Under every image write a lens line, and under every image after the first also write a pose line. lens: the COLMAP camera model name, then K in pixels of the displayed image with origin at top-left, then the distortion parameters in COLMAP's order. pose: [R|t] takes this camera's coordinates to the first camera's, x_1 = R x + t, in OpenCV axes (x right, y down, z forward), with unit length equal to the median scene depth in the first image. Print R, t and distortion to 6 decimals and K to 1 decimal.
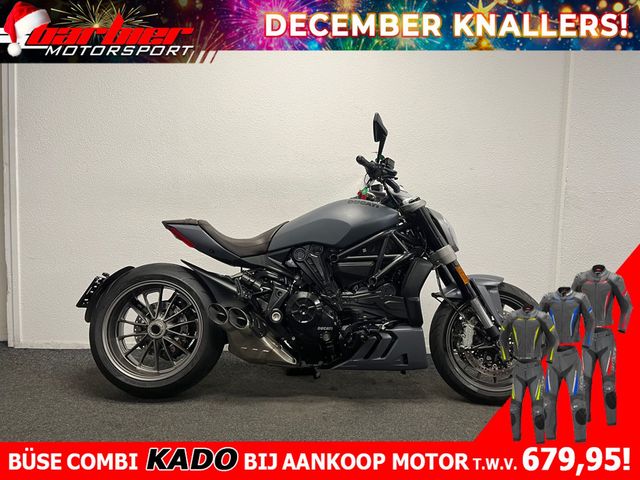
lens RADIAL K [[484.8, 0, 320.0], [0, 484.8, 240.0], [0, 0, 1]] dist [0.078729, -0.112999]
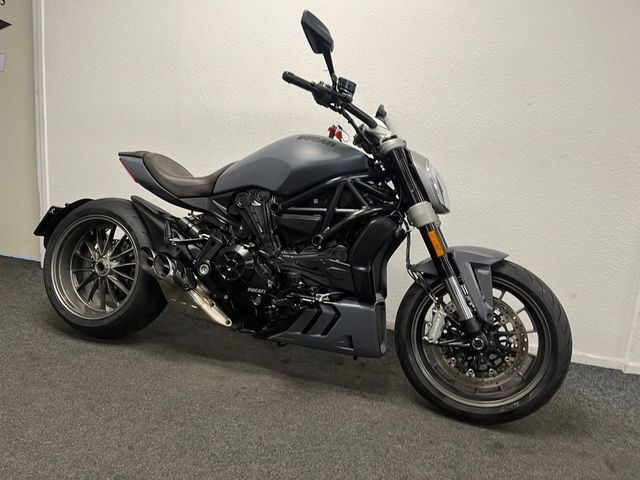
lens RADIAL K [[484.8, 0, 320.0], [0, 484.8, 240.0], [0, 0, 1]] dist [0.078729, -0.112999]
pose [[0.938853, 0.102035, -0.328854, 0.367668], [-0.070141, 0.991732, 0.107463, -0.000827], [0.337100, -0.077826, 0.938247, 0.256107]]
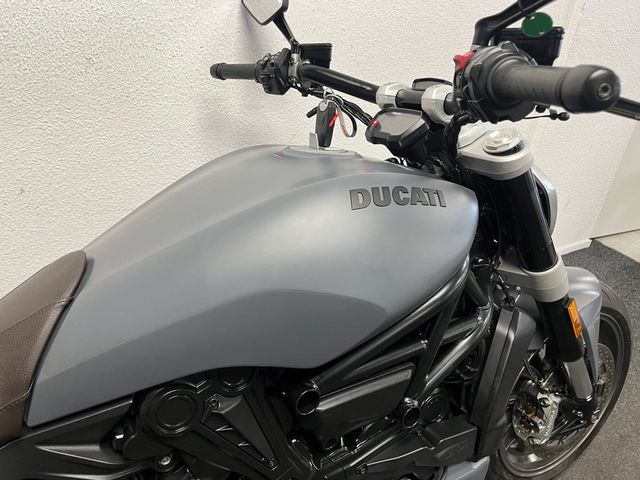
lens RADIAL K [[484.8, 0, 320.0], [0, 484.8, 240.0], [0, 0, 1]] dist [0.078729, -0.112999]
pose [[0.881349, -0.196992, 0.429439, -0.066462], [-0.025287, 0.887962, 0.459221, -0.175330], [-0.471788, -0.415594, 0.777623, 0.801294]]
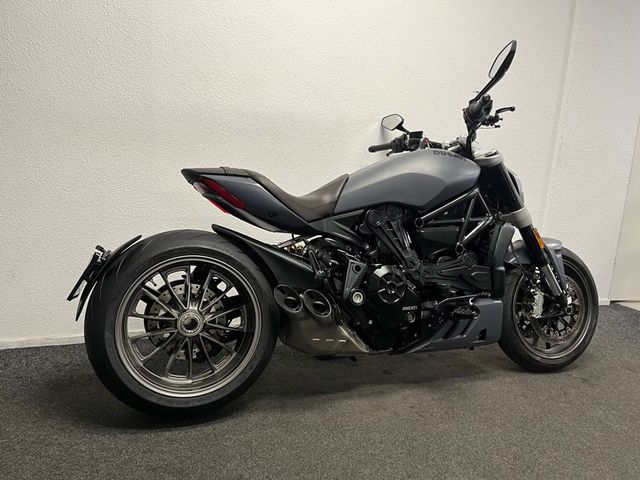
lens RADIAL K [[484.8, 0, 320.0], [0, 484.8, 240.0], [0, 0, 1]] dist [0.078729, -0.112999]
pose [[0.938076, -0.020138, 0.345843, -0.403007], [-0.020101, 0.993463, 0.112370, -0.021362], [-0.345846, -0.112363, 0.931539, 0.290558]]
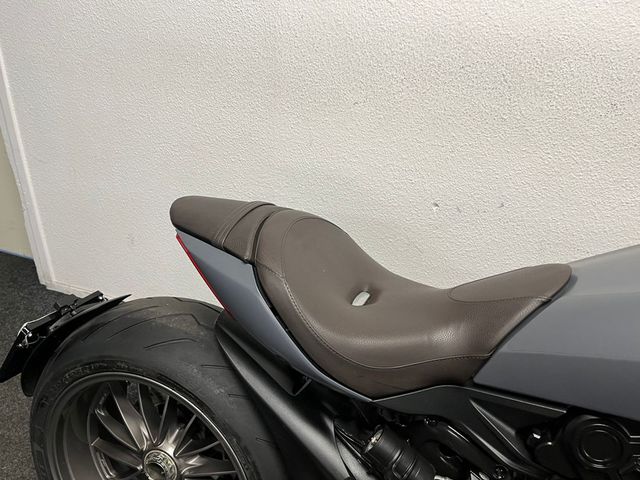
lens RADIAL K [[484.8, 0, 320.0], [0, 484.8, 240.0], [0, 0, 1]] dist [0.078729, -0.112999]
pose [[0.931042, 0.188777, -0.312287, -0.118254], [-0.049077, 0.912792, 0.405465, -0.169370], [0.361596, -0.362179, 0.859113, 0.765704]]
